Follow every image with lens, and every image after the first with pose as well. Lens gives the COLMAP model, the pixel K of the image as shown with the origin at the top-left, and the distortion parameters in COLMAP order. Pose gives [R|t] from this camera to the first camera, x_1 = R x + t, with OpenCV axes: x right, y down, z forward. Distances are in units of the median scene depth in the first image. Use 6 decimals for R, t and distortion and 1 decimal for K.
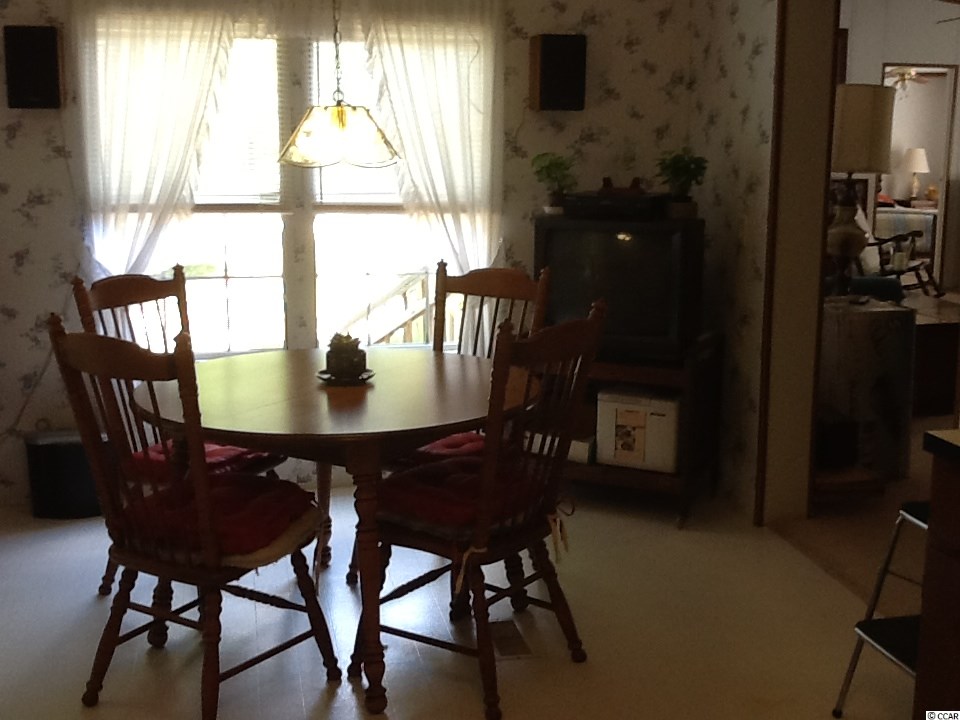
lens RADIAL K [[1217.7, 0, 481.9], [0, 1217.7, 360.1], [0, 0, 1]] dist [0.035996, 0.000000]
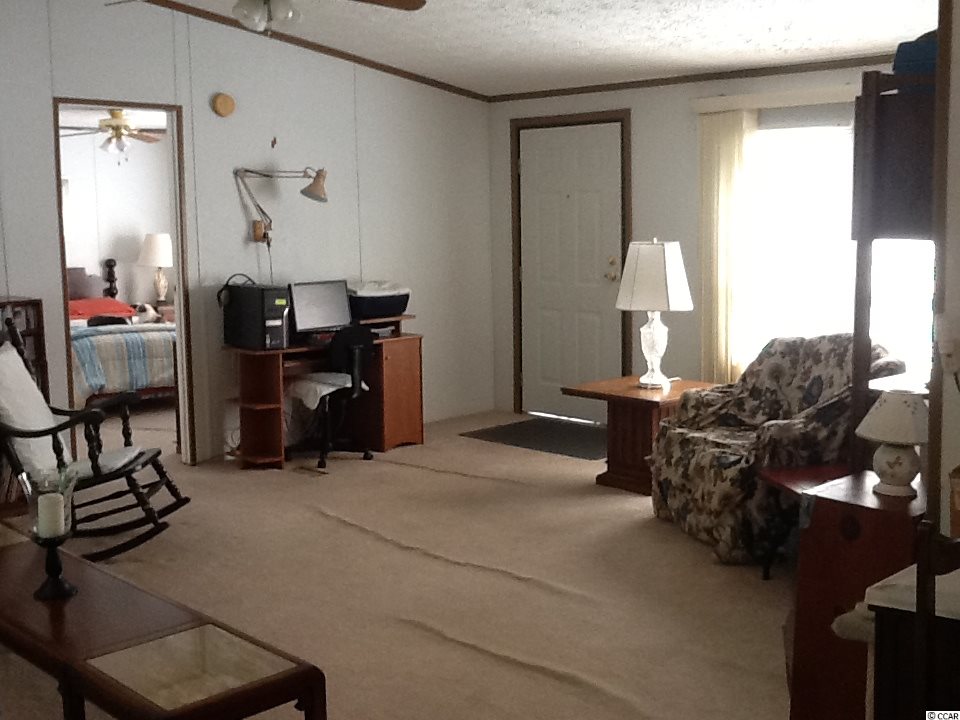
lens RADIAL K [[1217.7, 0, 479.4], [0, 1217.7, 355.1], [0, 0, 1]] dist [0.035996, 0.000000]
pose [[0.848592, -0.078127, 0.523247, 0.149117], [0.112384, 0.993084, -0.033983, -0.062637], [-0.516973, 0.087642, 0.851503, 0.329968]]
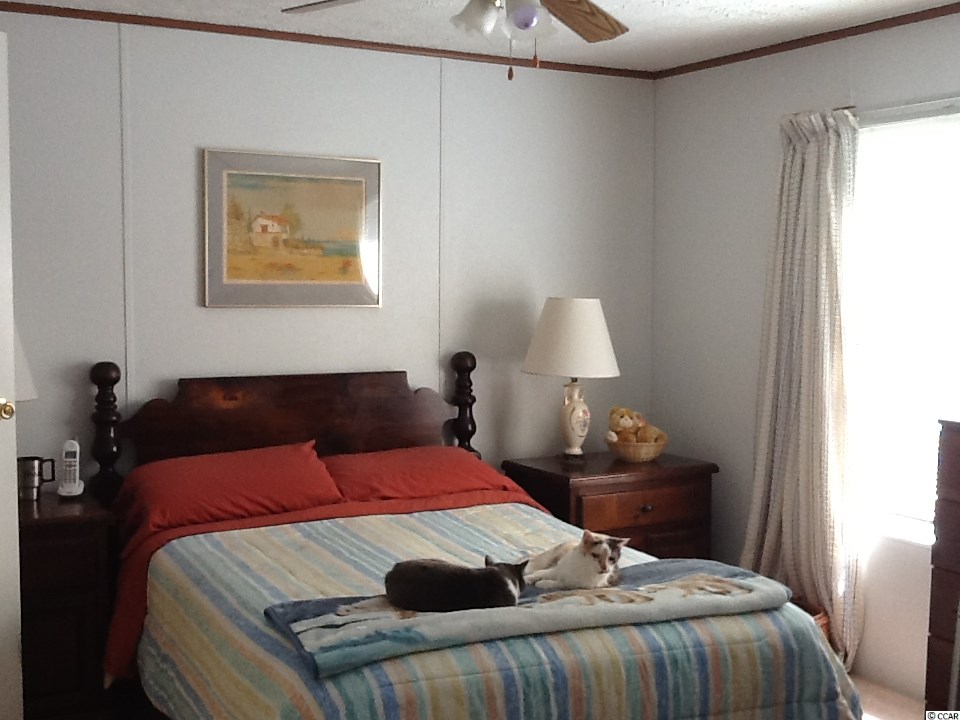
lens RADIAL K [[1217.7, 0, 480.1], [0, 1217.7, 361.1], [0, 0, 1]] dist [0.035996, 0.000000]
pose [[0.960622, -0.017689, 0.277295, 0.277020], [0.046165, 0.994262, -0.096503, -0.144098], [-0.273996, 0.105504, 0.955926, 0.802531]]
